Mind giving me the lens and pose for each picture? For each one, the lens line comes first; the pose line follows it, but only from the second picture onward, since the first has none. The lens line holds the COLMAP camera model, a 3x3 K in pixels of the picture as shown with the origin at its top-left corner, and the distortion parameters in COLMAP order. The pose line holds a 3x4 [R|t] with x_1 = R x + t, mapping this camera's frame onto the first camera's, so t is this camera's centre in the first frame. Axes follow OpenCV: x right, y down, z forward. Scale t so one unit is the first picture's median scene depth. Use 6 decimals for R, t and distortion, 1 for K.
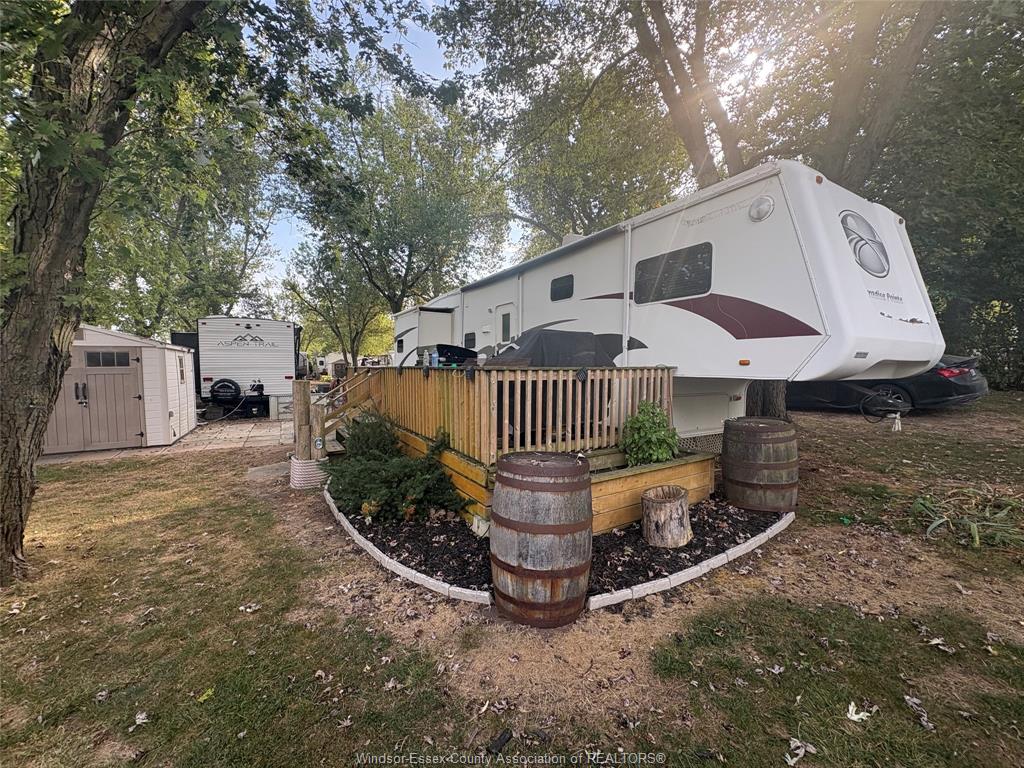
lens RADIAL K [[407.5, 0, 512.0], [0, 407.5, 384.0], [0, 0, 1]] dist [0.000054, -0.000102]
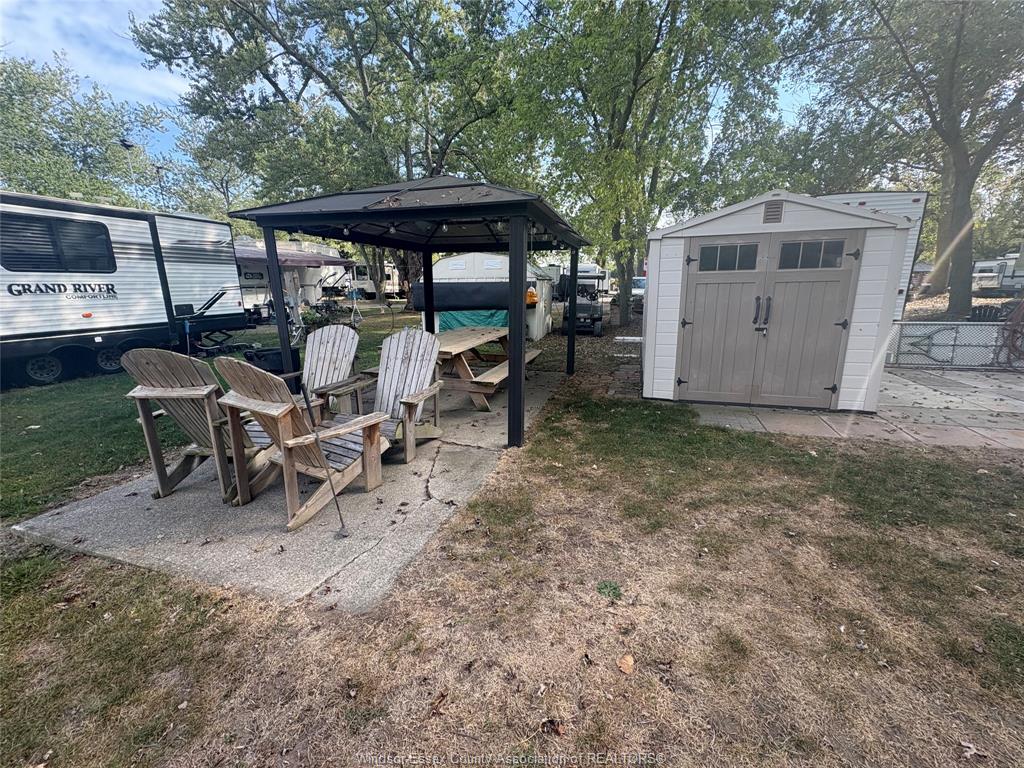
lens RADIAL K [[405.7, 0, 511.6], [0, 405.7, 384.6], [0, 0, 1]] dist [0.001434, 0.000040]
pose [[0.689297, 0.166930, -0.704985, -0.866671], [-0.020736, 0.977240, 0.211121, 0.005693], [0.724182, -0.130906, 0.677070, 0.293037]]
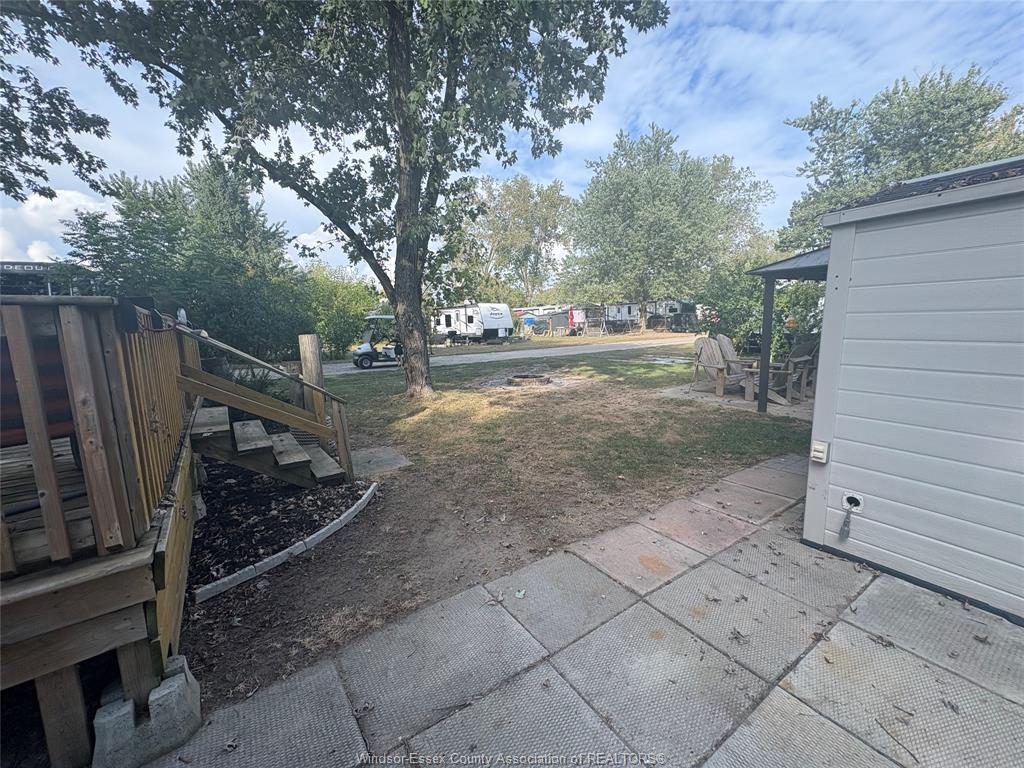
lens RADIAL K [[406.9, 0, 512.0], [0, 406.9, 384.0], [0, 0, 1]] dist [0.001425, 0.000268]
pose [[-0.996420, 0.043178, -0.072683, -0.643145], [0.028690, 0.981421, 0.189708, -0.042695], [0.079524, 0.186944, -0.979147, 1.389161]]
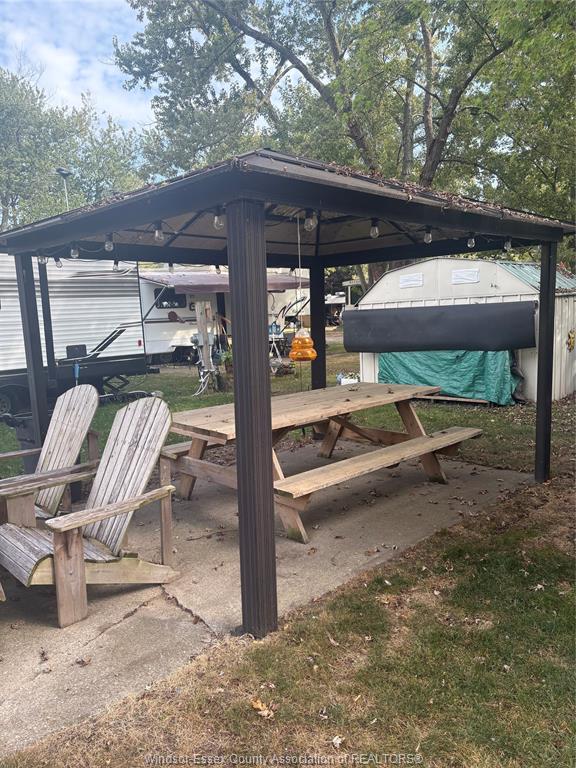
lens RADIAL K [[578.7, 0, 295.5], [0, 578.7, 387.8], [0, 0, 1]] dist [0.033328, -0.003014]
pose [[0.247702, 0.112238, -0.962313, -0.859352], [0.003200, 0.993167, 0.116660, -0.013127], [0.968831, -0.031976, 0.245650, 0.581790]]
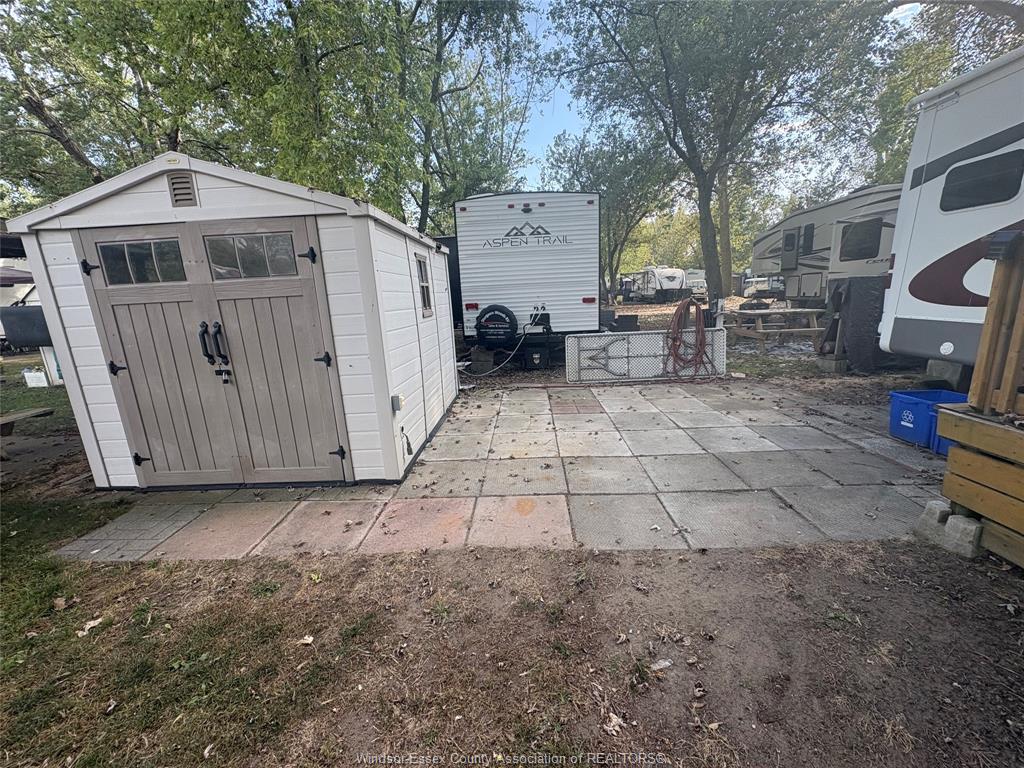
lens RADIAL K [[405.7, 0, 511.6], [0, 405.7, 384.6], [0, 0, 1]] dist [0.001434, 0.000040]
pose [[0.854681, 0.081553, -0.512709, -0.605734], [0.016343, 0.982869, 0.183581, -0.010714], [0.518897, -0.165283, 0.838706, 0.812408]]
